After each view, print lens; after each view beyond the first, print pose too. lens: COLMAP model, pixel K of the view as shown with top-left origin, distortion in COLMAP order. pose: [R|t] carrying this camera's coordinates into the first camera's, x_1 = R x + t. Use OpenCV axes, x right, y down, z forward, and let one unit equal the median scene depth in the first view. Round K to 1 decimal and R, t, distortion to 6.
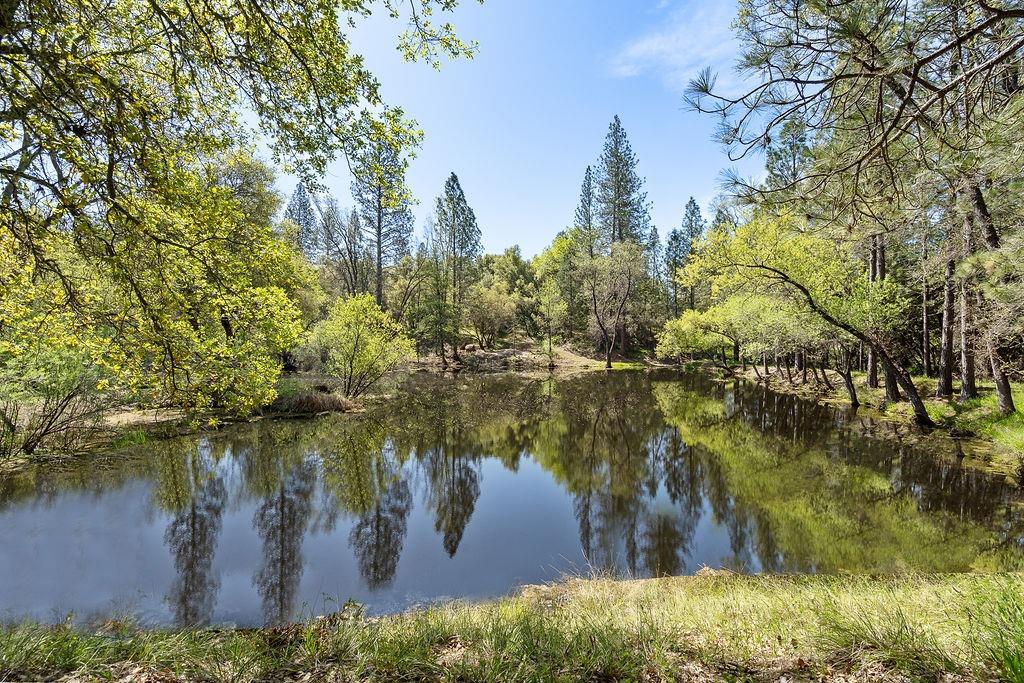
lens RADIAL K [[464.9, 0, 511.3], [0, 464.9, 347.4], [0, 0, 1]] dist [0.000917, 0.000066]
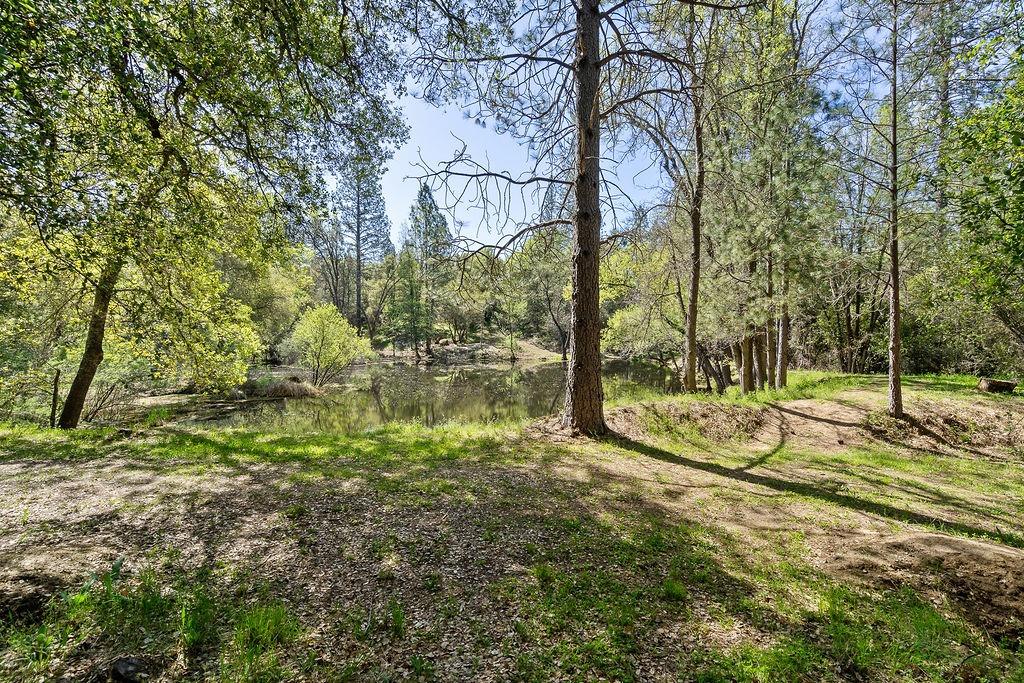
lens RADIAL K [[464.9, 0, 512.8], [0, 464.9, 336.4], [0, 0, 1]] dist [0.000917, 0.000066]
pose [[0.999790, -0.006339, 0.019511, 0.056540], [0.006450, 0.999963, -0.005630, -0.006288], [-0.019474, 0.005755, 0.999794, -0.097344]]
